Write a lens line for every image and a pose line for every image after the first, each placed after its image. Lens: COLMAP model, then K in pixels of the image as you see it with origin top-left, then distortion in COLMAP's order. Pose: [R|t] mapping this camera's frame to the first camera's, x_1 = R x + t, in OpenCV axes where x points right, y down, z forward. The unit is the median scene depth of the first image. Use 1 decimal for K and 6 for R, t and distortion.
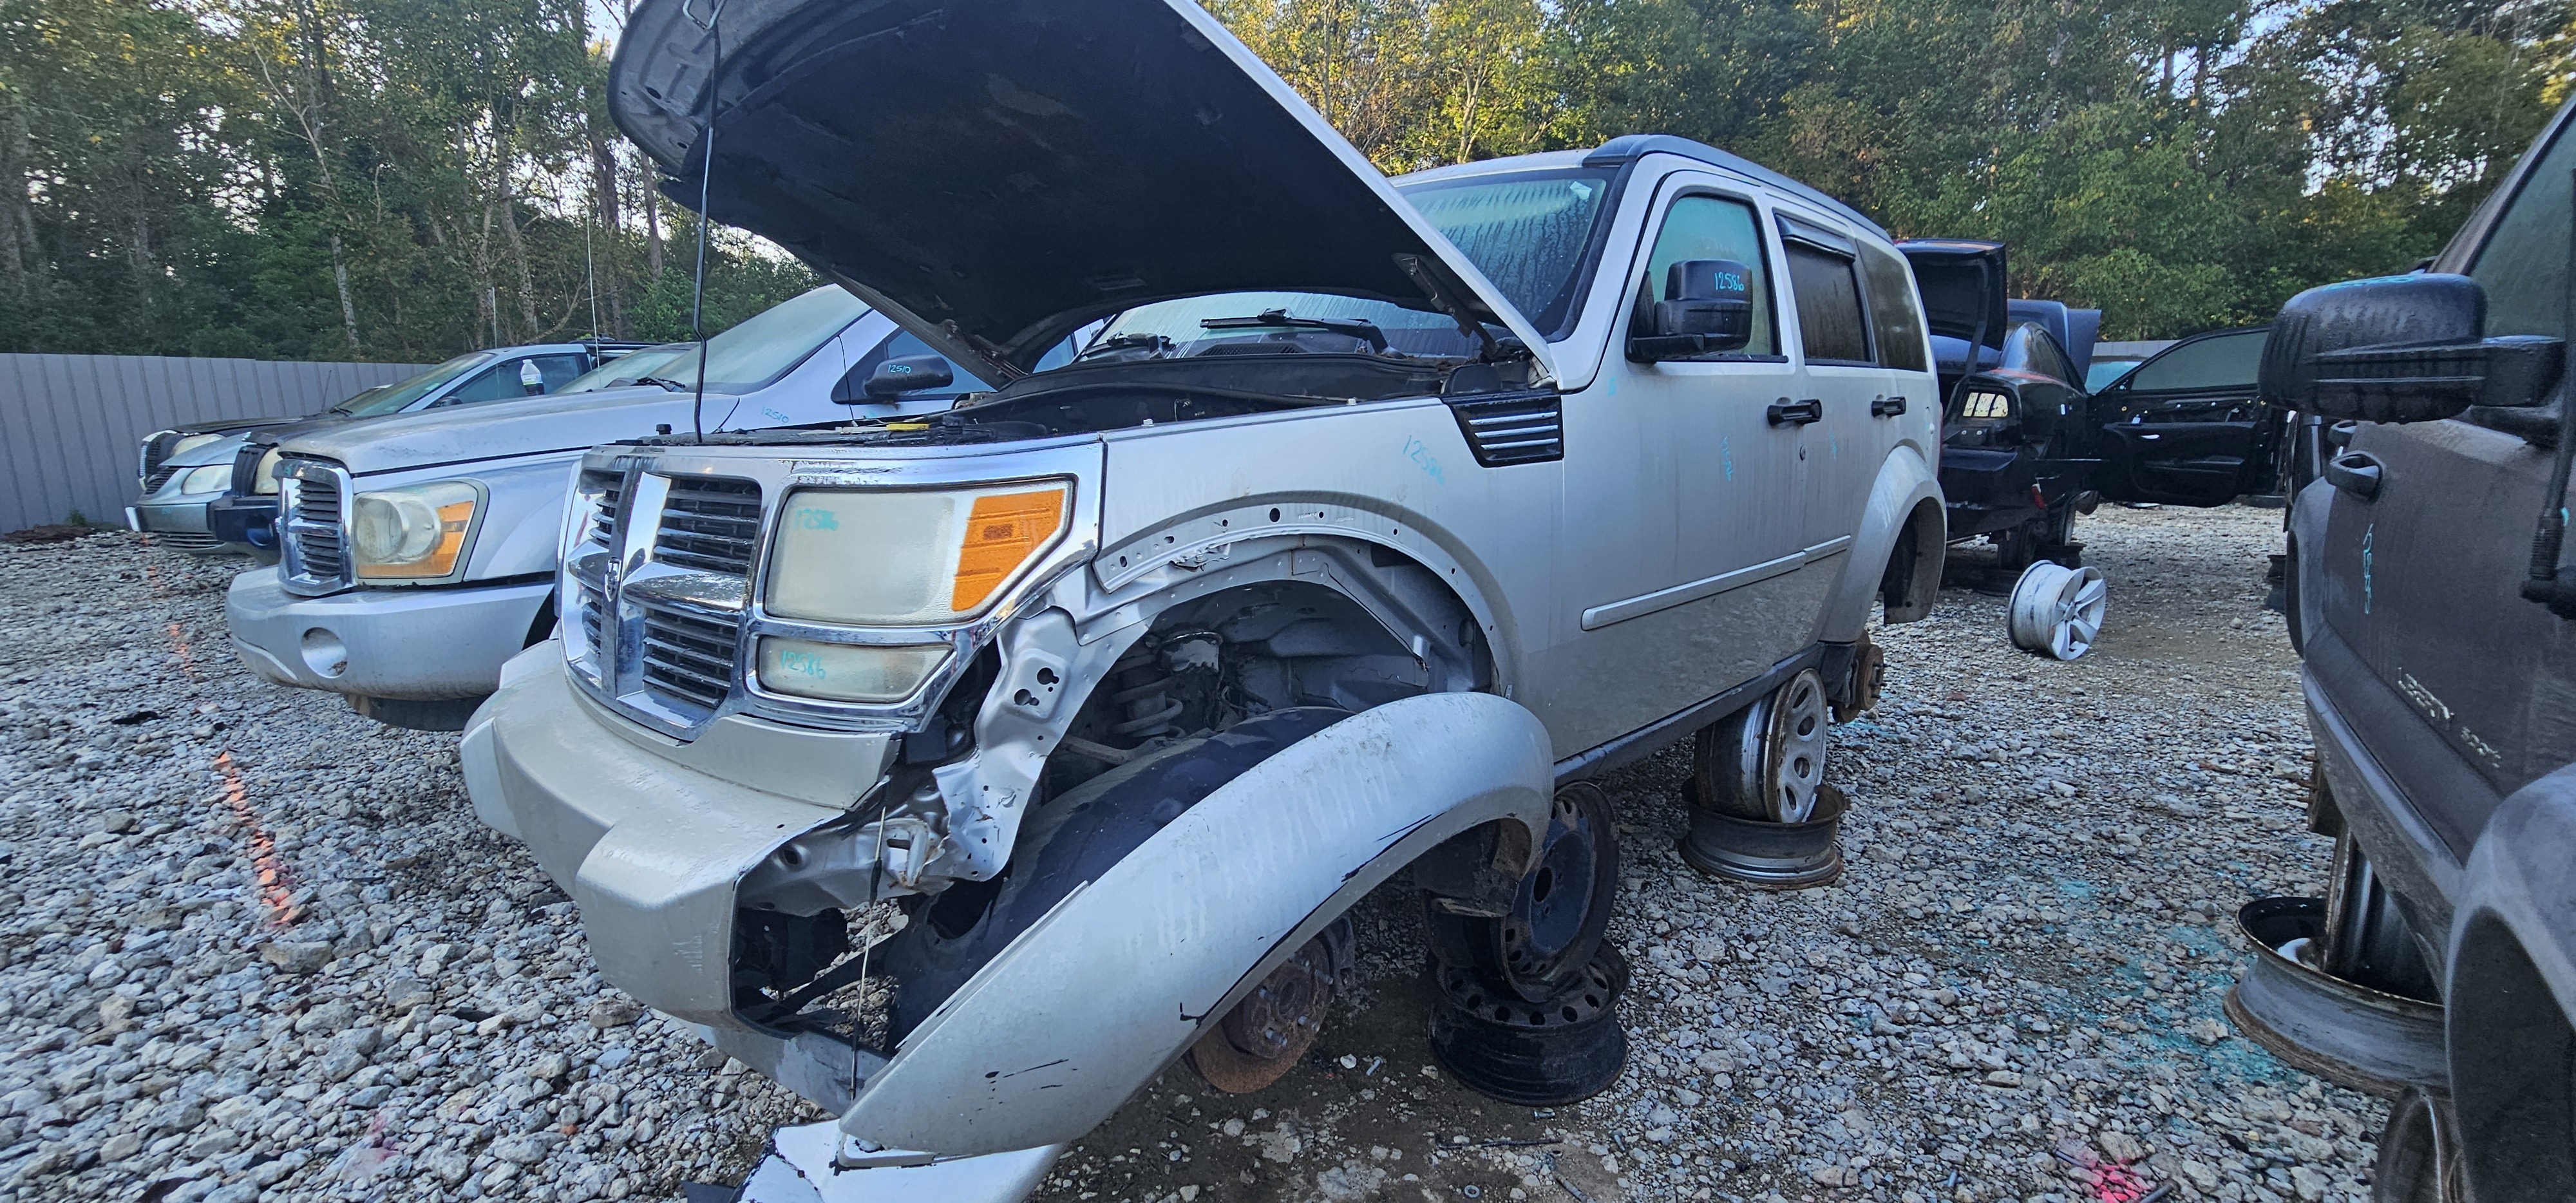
lens RADIAL K [[1062.8, 0, 1286.2], [0, 1062.8, 596.2], [0, 0, 1]] dist [-0.000908, -0.000164]
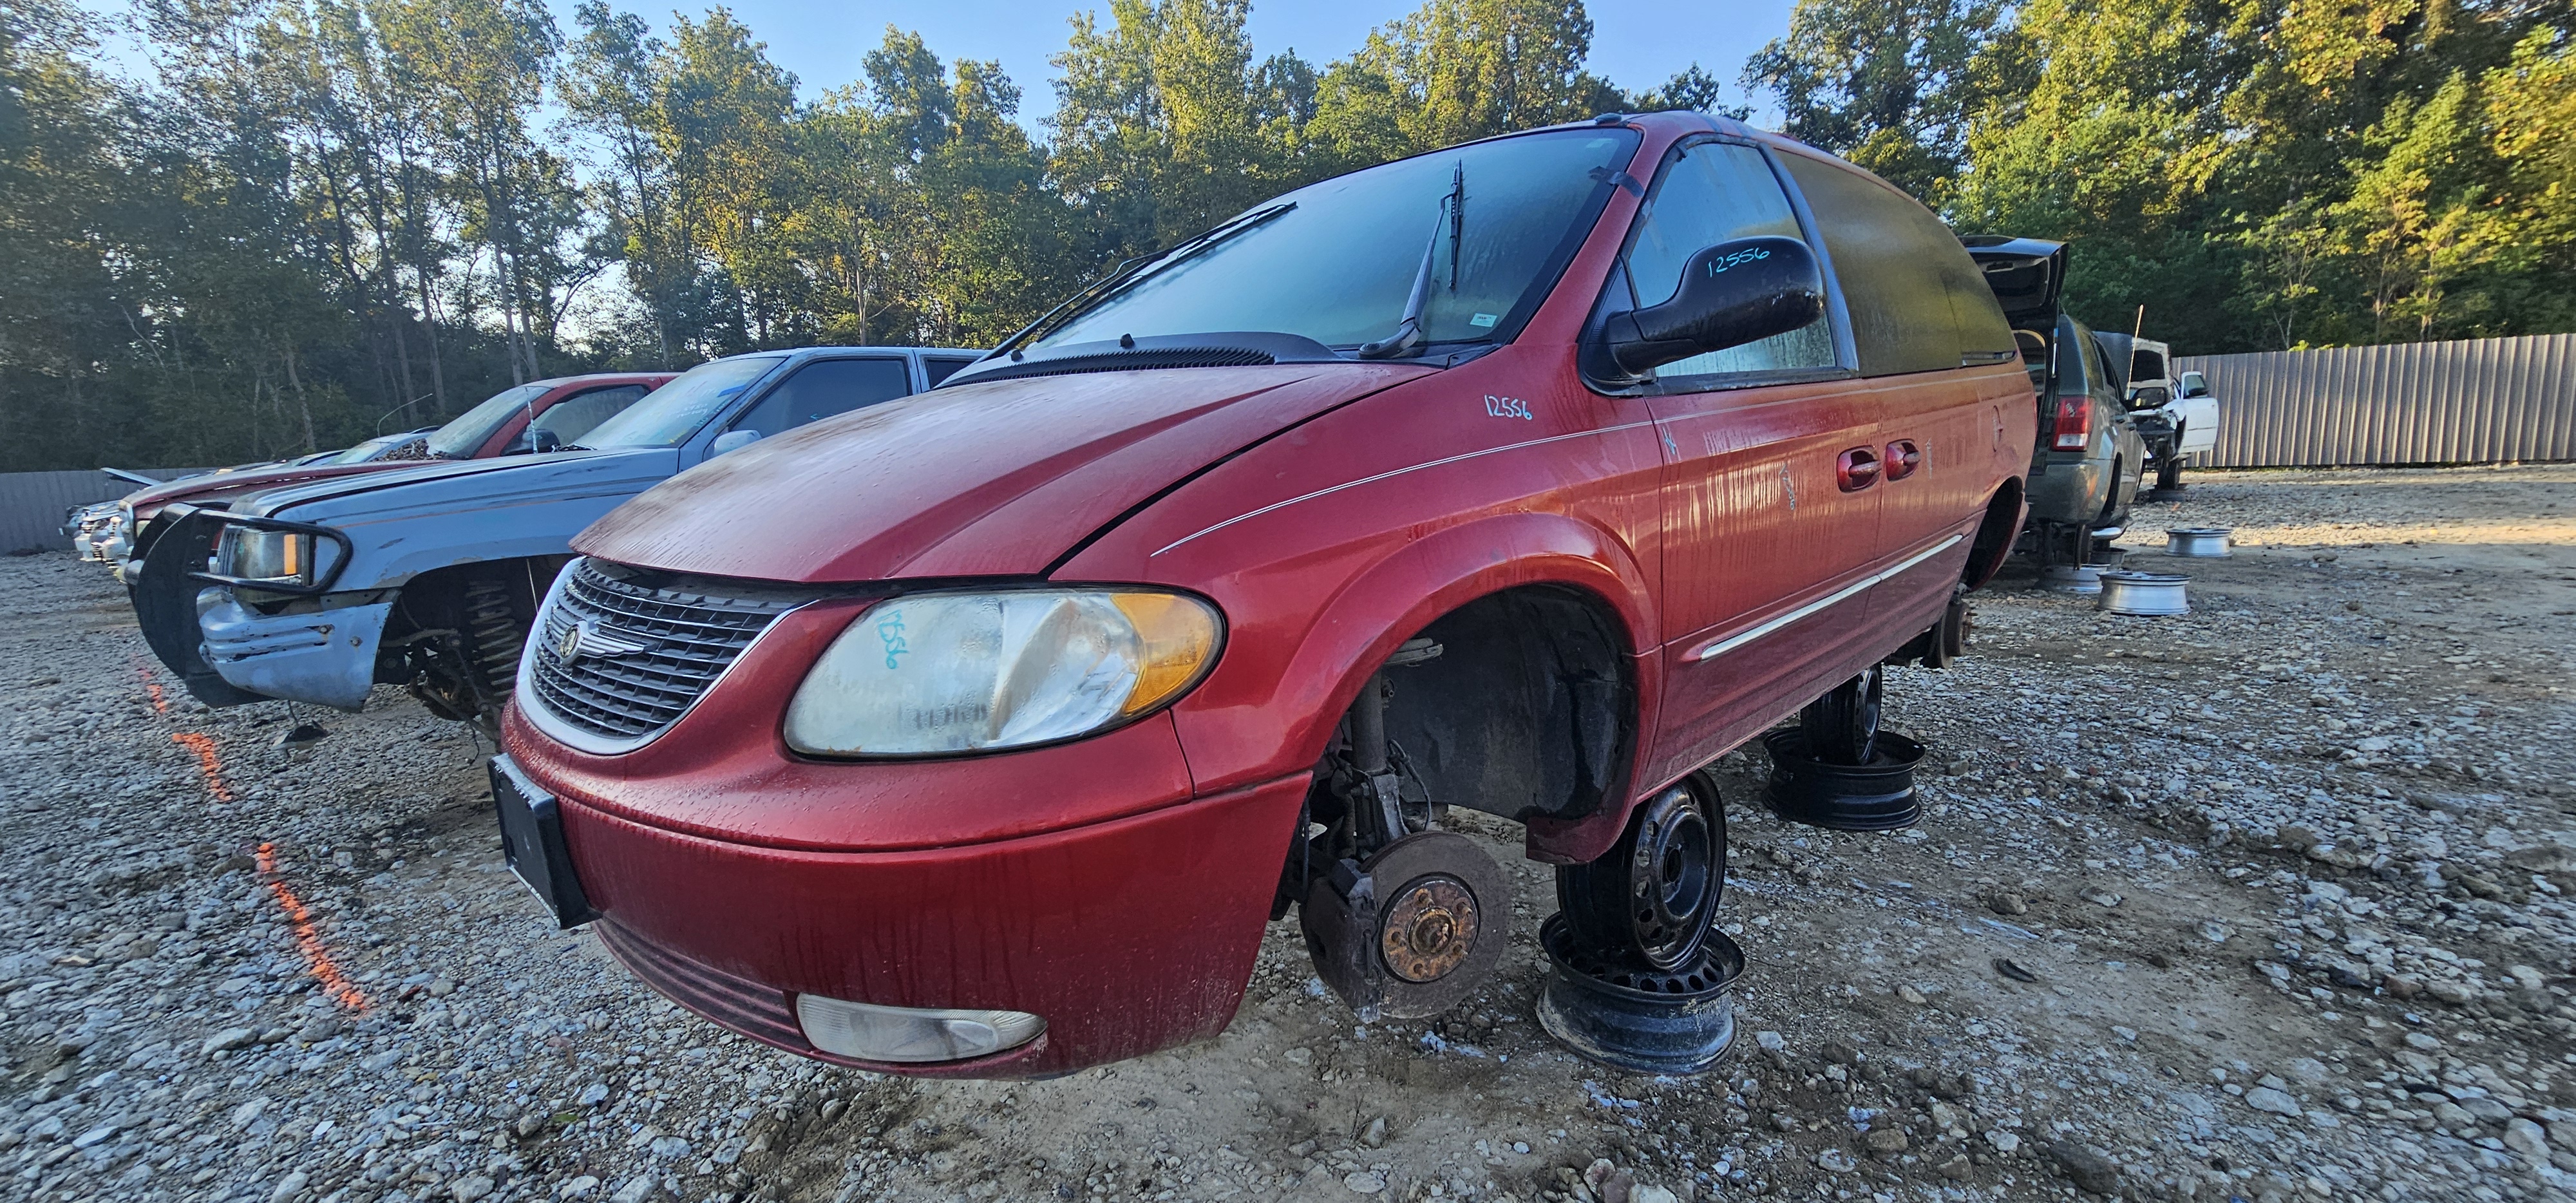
lens RADIAL K [[1060.8, 0, 1287.9], [0, 1060.8, 597.0], [0, 0, 1]] dist [-0.001529, 0.000201]
pose [[0.998939, -0.038445, 0.025371, 2.187377], [0.039119, 0.998879, -0.026639, 0.301875], [-0.024318, 0.027603, 0.999323, -1.976700]]
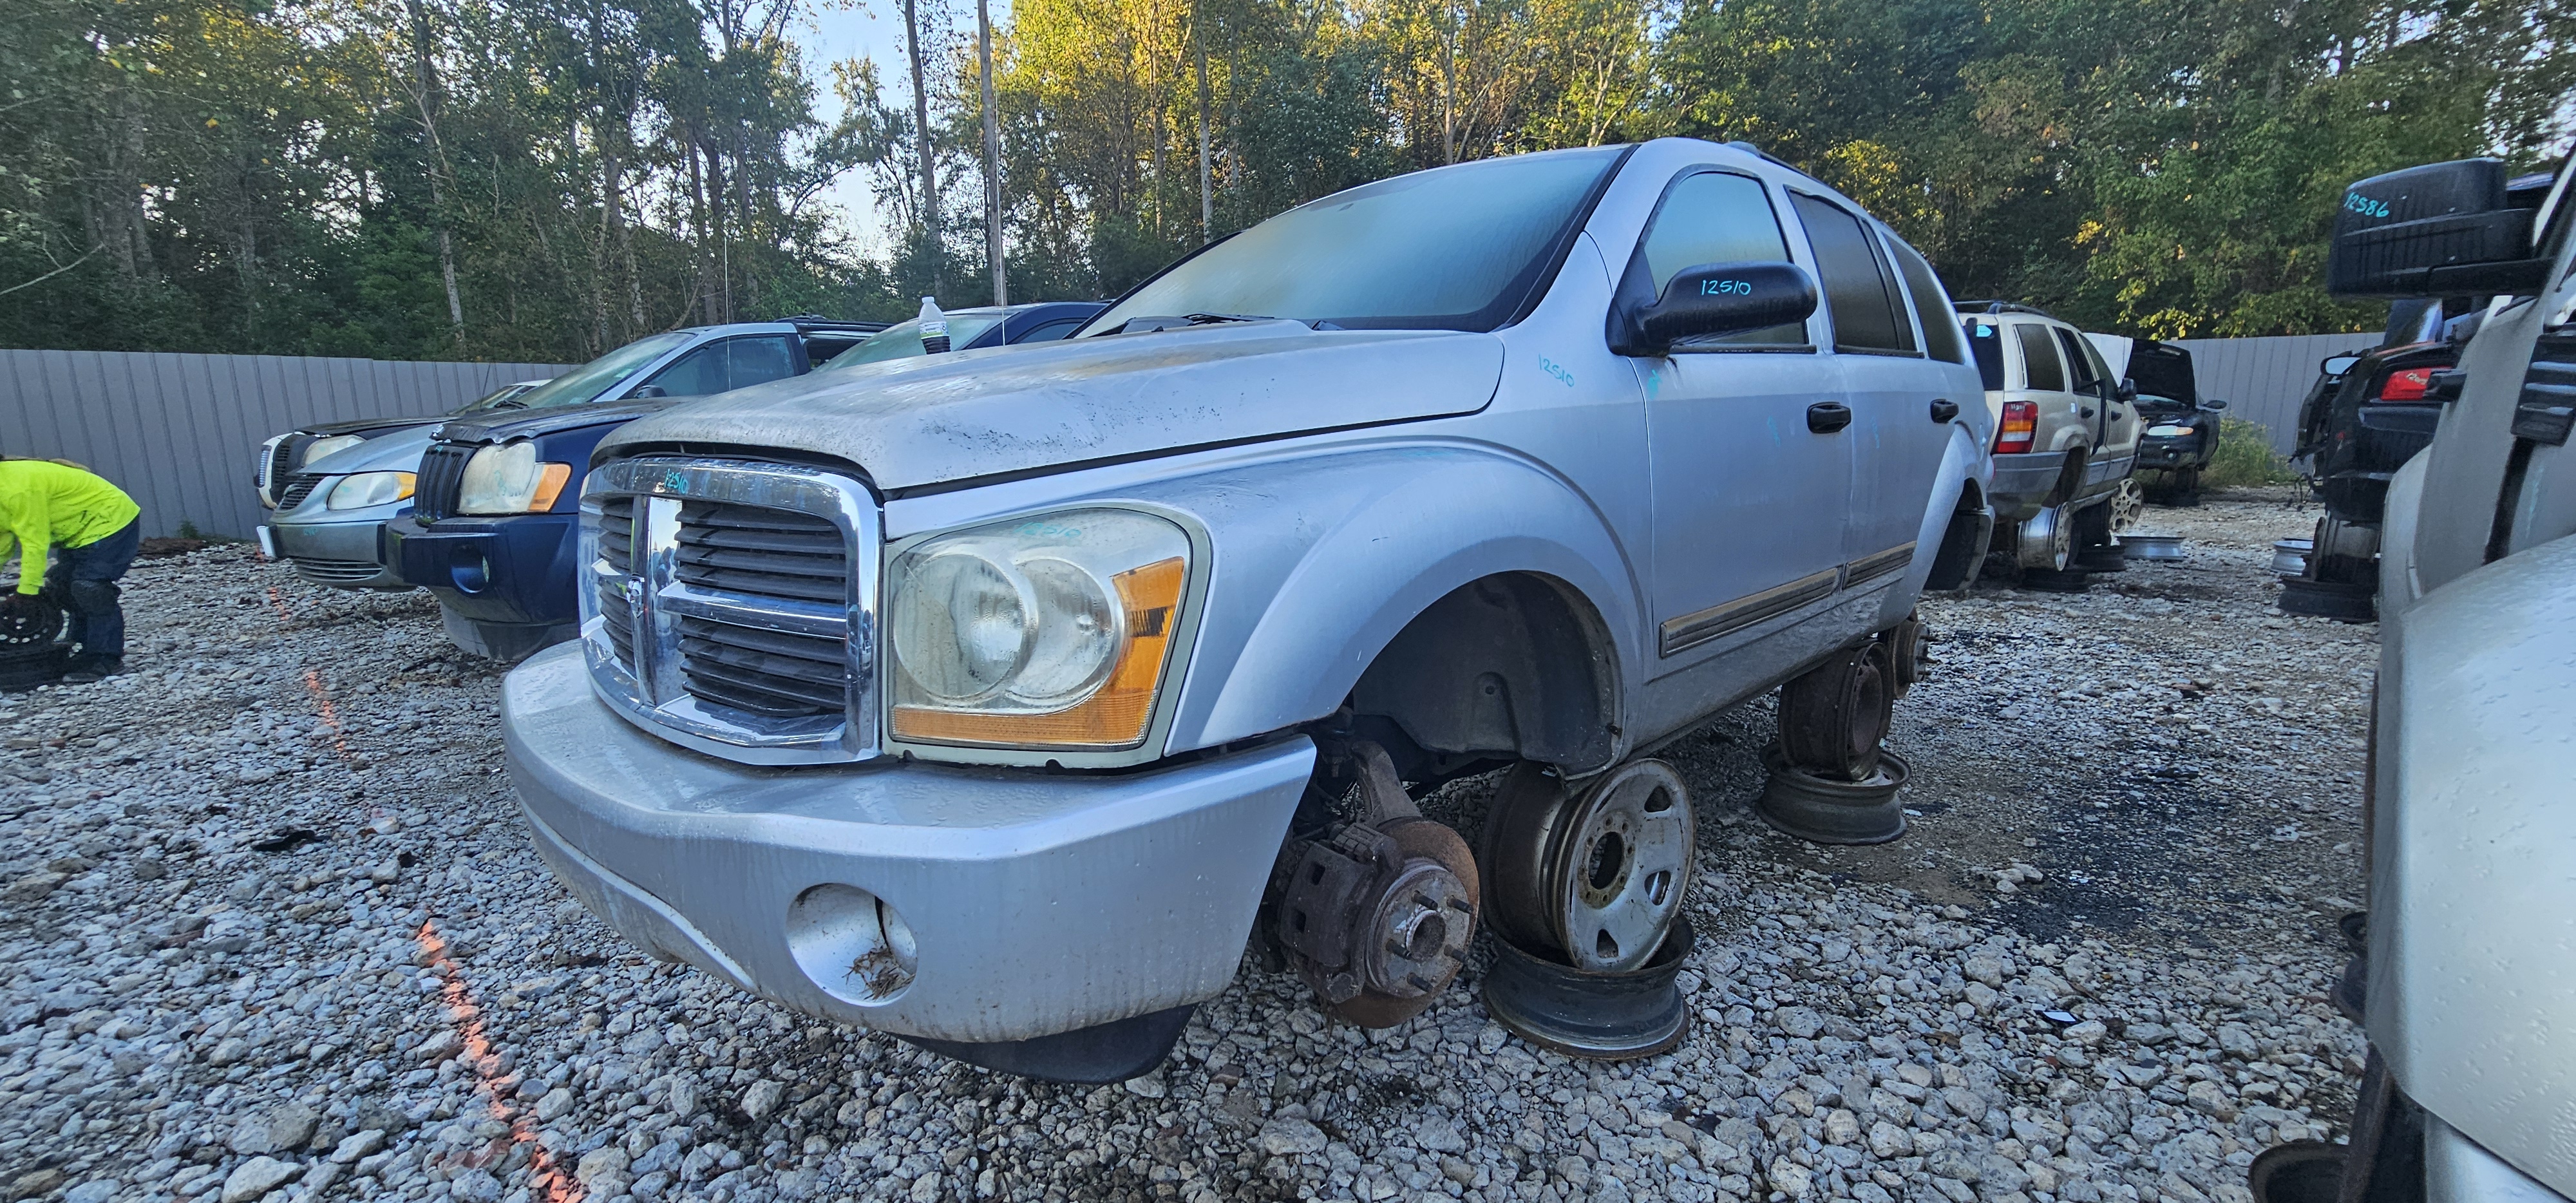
lens RADIAL K [[1061.2, 0, 1286.7], [0, 1061.2, 595.5], [0, 0, 1]] dist [-0.000877, -0.000276]
pose [[0.999028, 0.004252, -0.043882, -0.225297], [-0.004546, 0.999968, -0.006618, -0.023245], [0.043853, 0.006811, 0.999015, 0.189373]]
